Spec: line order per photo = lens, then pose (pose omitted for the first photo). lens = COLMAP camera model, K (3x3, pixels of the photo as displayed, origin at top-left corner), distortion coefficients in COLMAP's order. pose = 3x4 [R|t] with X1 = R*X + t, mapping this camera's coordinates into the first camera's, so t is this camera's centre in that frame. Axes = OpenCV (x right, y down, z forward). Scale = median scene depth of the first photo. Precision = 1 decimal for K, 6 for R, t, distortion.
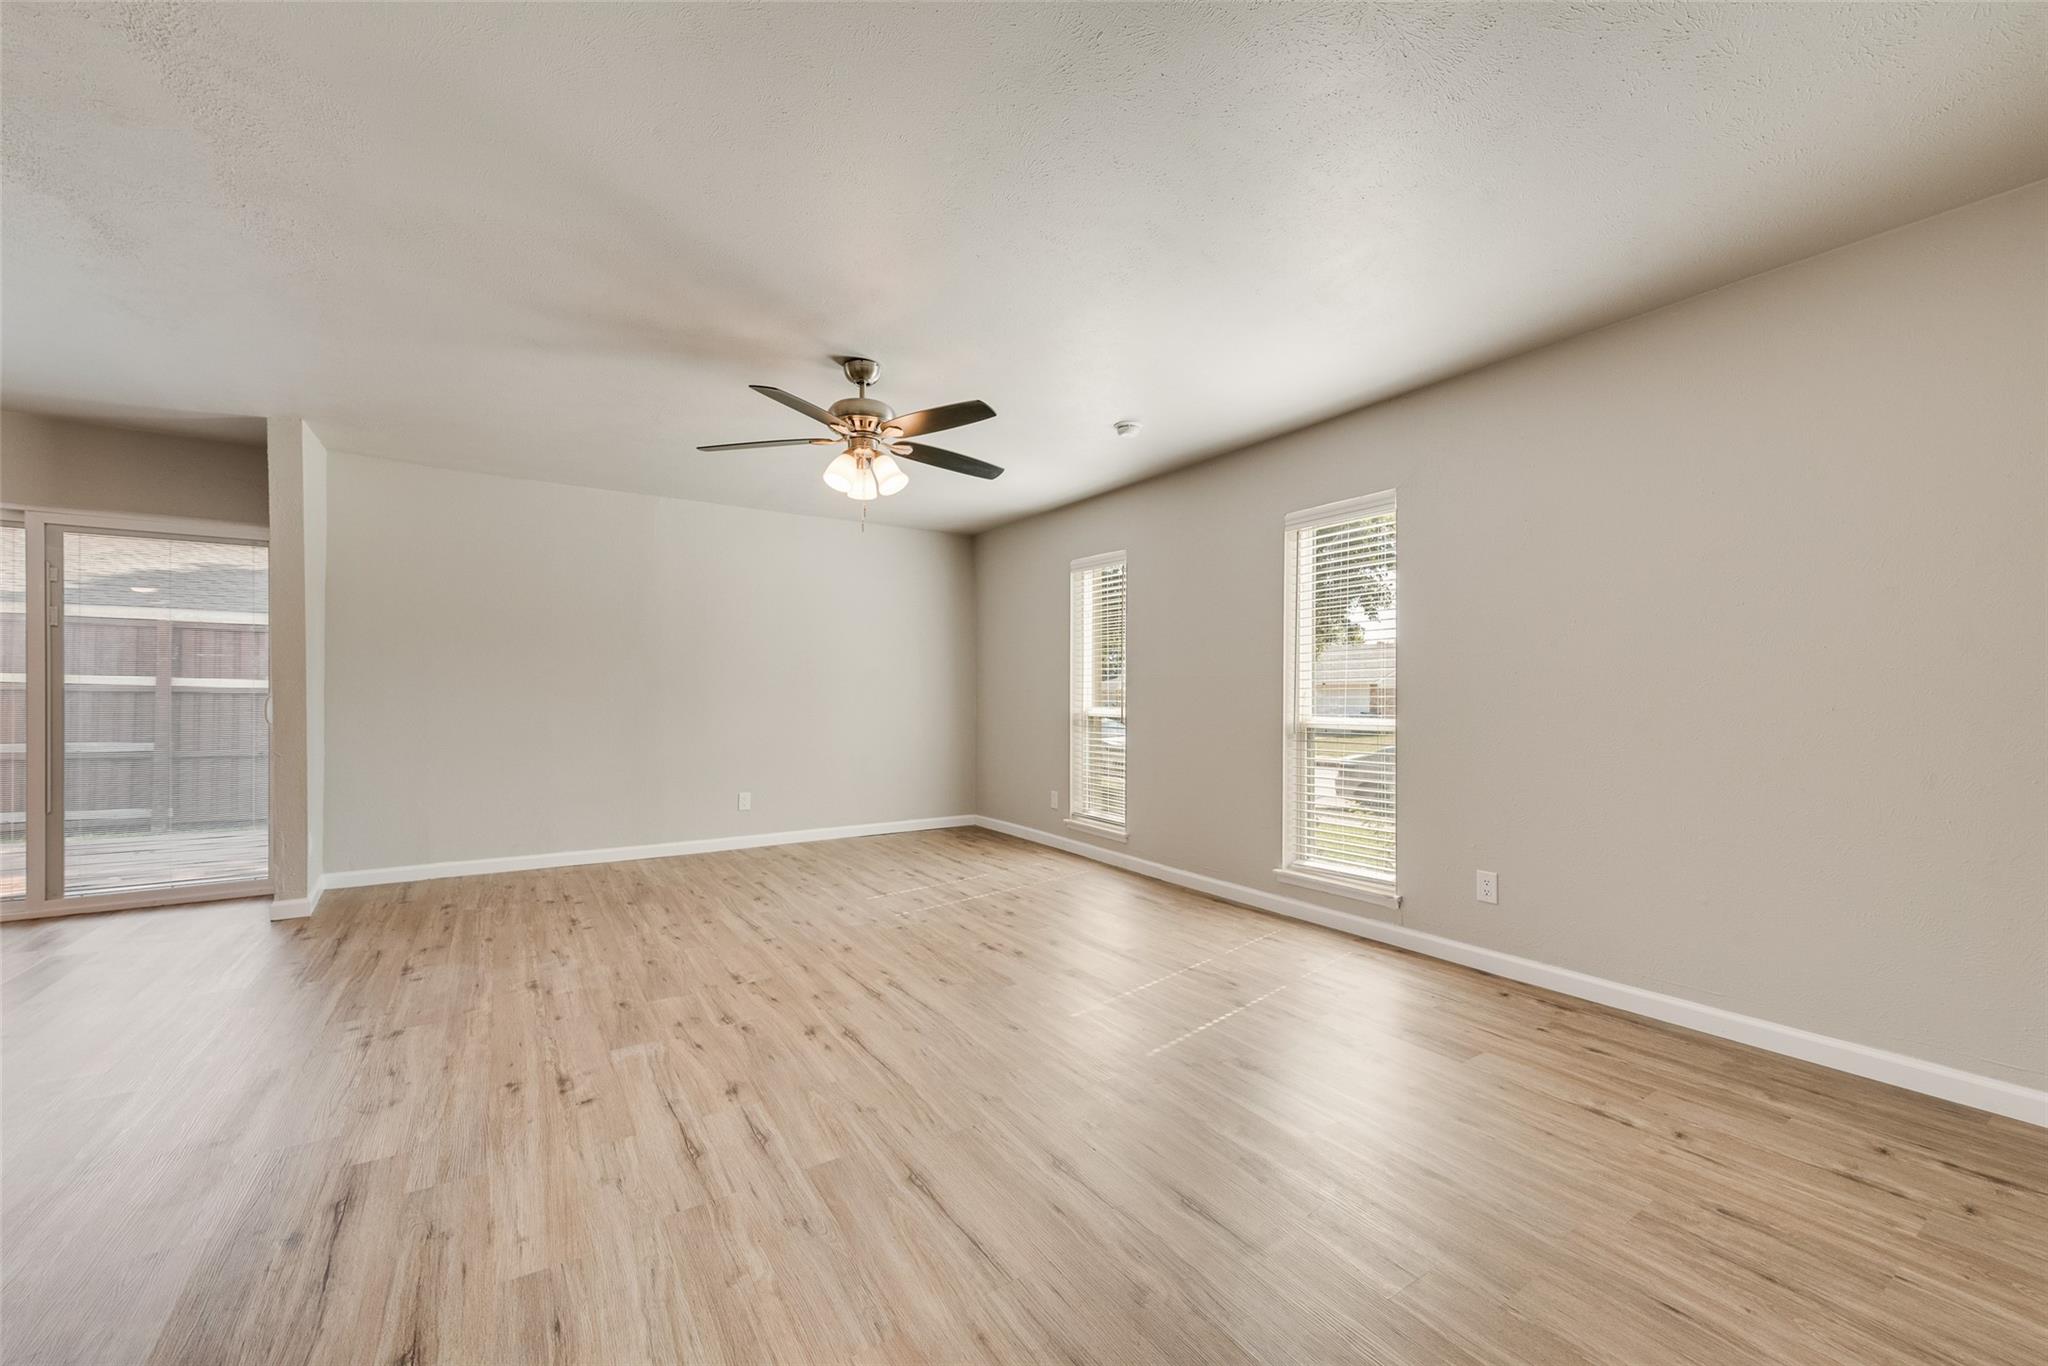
lens RADIAL K [[809.4, 0, 1025.4], [0, 809.4, 692.1], [0, 0, 1]] dist [0.021352, -0.007593]
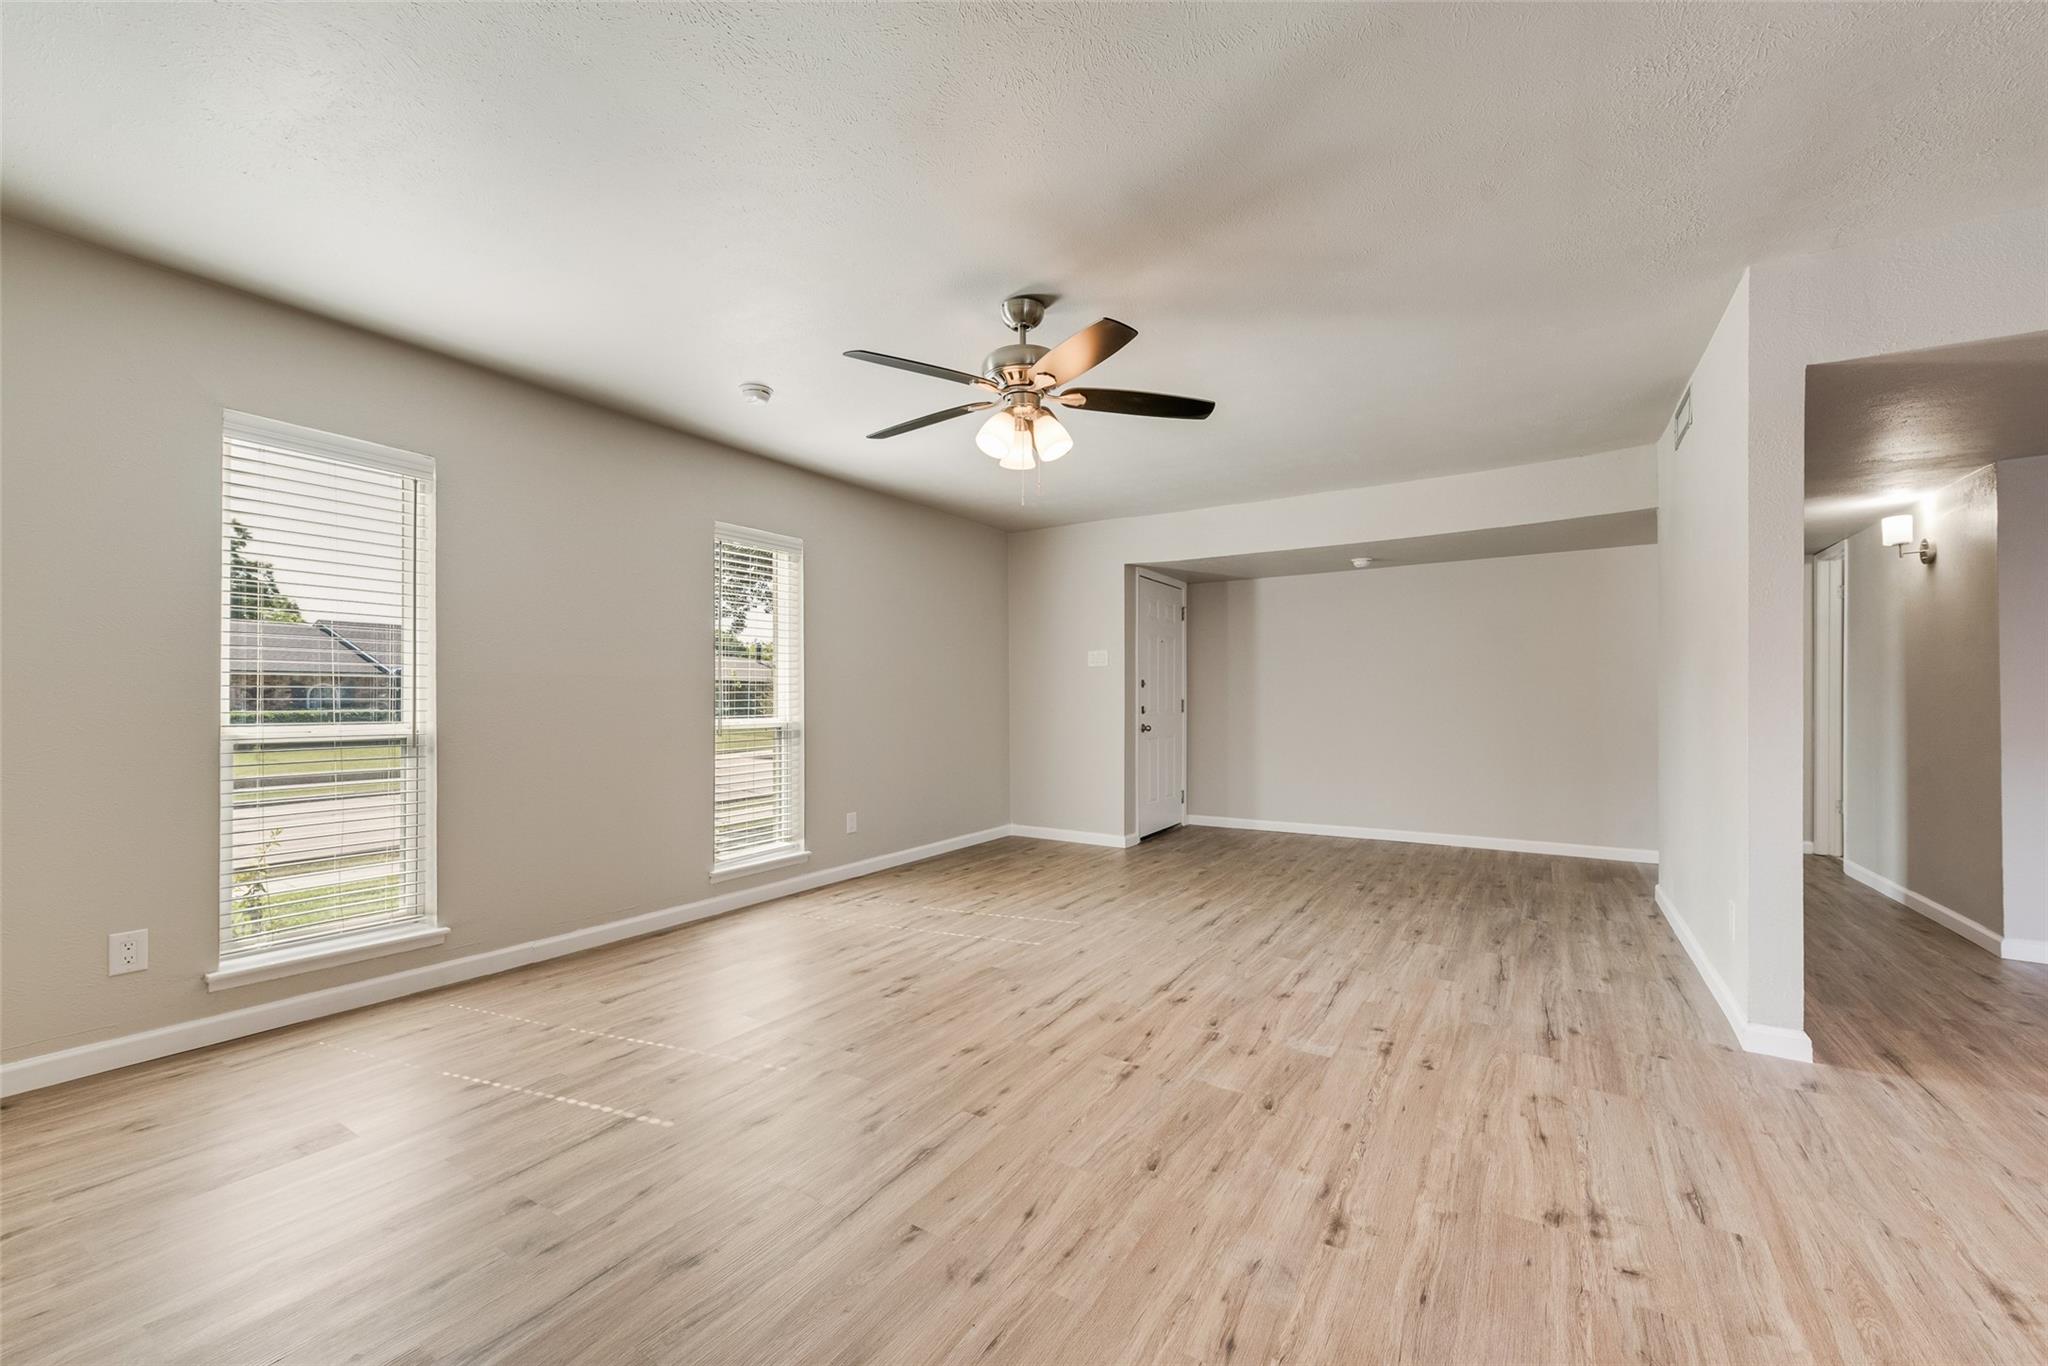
lens RADIAL K [[794.9, 0, 1046.1], [0, 794.9, 697.6], [0, 0, 1]] dist [-0.000830, -0.000077]
pose [[-0.430297, -0.000319, 0.902688, -1.025656], [-0.000305, 1.000000, 0.000208, 0.005867], [-0.902688, -0.000186, -0.430297, 1.442088]]
